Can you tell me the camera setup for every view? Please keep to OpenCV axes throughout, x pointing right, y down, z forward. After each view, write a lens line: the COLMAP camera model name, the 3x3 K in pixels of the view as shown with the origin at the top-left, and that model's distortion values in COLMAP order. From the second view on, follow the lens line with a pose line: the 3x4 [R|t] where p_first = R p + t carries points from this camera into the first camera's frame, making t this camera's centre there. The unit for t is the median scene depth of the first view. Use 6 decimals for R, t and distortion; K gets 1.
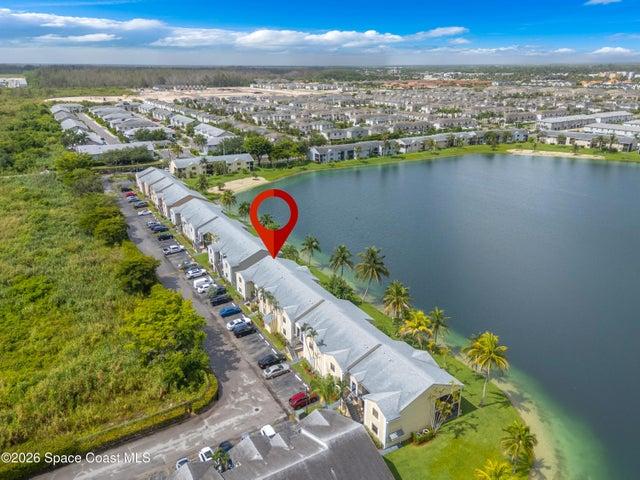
lens RADIAL K [[456.8, 0, 315.7], [0, 456.8, 245.2], [0, 0, 1]] dist [0.023132, -0.004100]
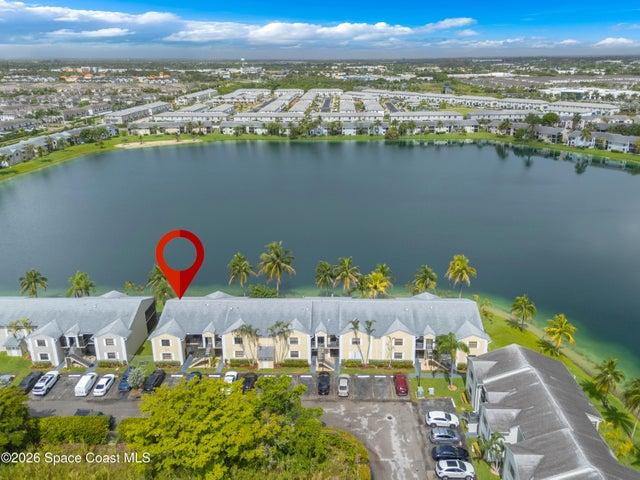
lens RADIAL K [[456.8, 0, 322.4], [0, 456.8, 238.1], [0, 0, 1]] dist [0.023132, -0.004100]
pose [[0.536634, -0.301576, 0.788084, -0.546371], [0.304775, 0.940177, 0.152246, -0.115968], [-0.786852, 0.158487, 0.596444, 0.315418]]
